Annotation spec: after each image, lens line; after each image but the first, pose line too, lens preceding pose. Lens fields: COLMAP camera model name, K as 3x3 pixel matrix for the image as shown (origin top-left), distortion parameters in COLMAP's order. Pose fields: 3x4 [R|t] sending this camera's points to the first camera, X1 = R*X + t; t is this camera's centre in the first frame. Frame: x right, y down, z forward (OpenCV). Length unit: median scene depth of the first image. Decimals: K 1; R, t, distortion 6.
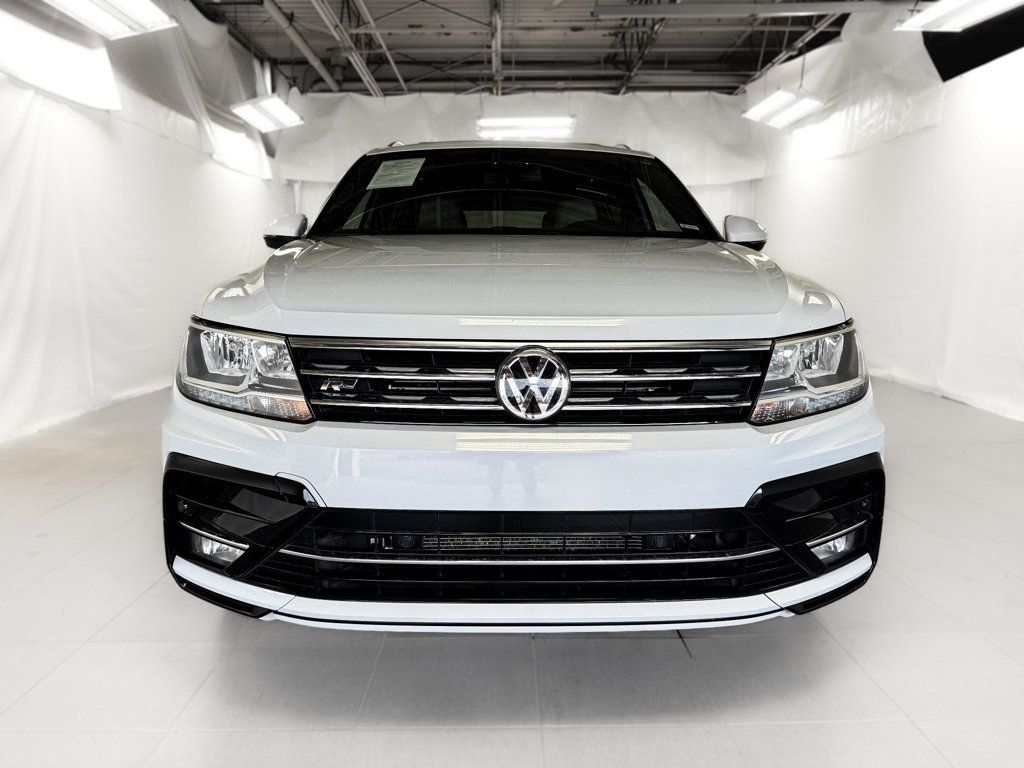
lens RADIAL K [[733.9, 0, 512.0], [0, 733.9, 384.0], [0, 0, 1]] dist [0.026028, -0.006119]
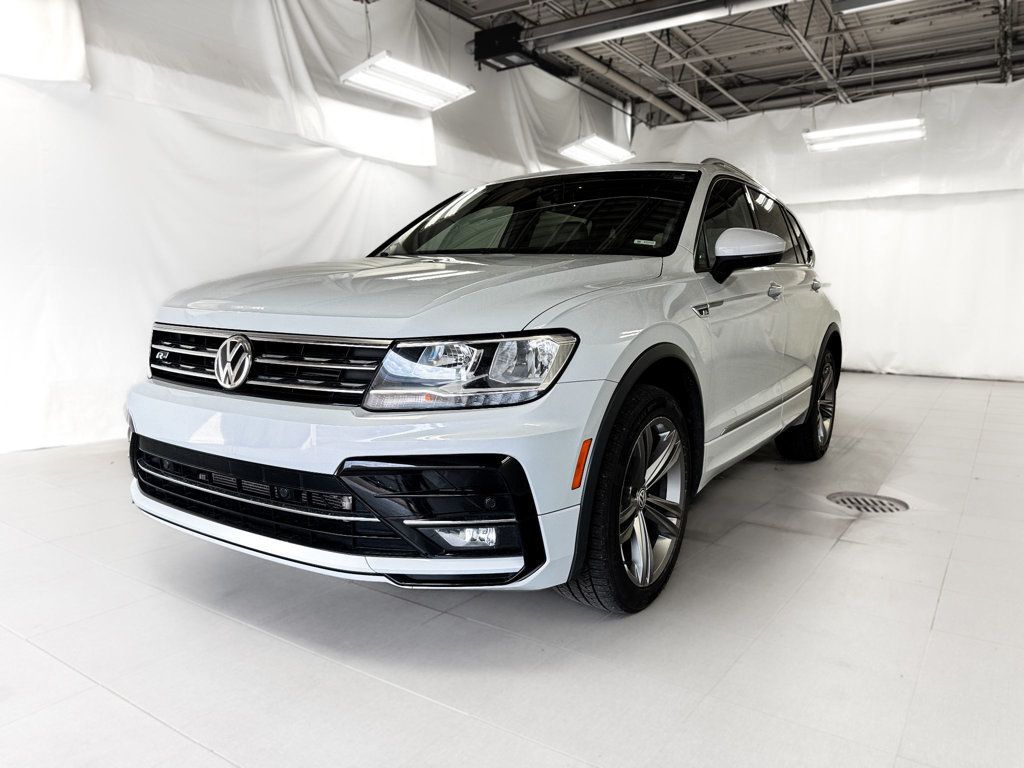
lens RADIAL K [[737.9, 0, 502.2], [0, 737.9, 386.0], [0, 0, 1]] dist [0.005642, -0.000395]
pose [[0.824368, 0.078053, -0.560647, 0.226391], [-0.095834, 0.995395, -0.002334, -0.000138], [0.557882, 0.055653, 0.828052, 0.029216]]
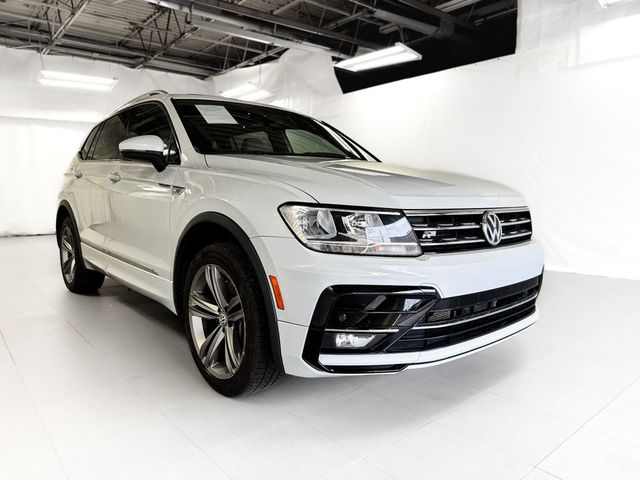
lens RADIAL K [[461.2, 0, 313.9], [0, 461.2, 241.3], [0, 0, 1]] dist [0.005642, -0.000395]
pose [[0.784513, -0.064607, 0.616738, -0.240098], [0.085180, 0.996358, -0.003979, -0.000251], [-0.614234, 0.055655, 0.787159, 0.051125]]
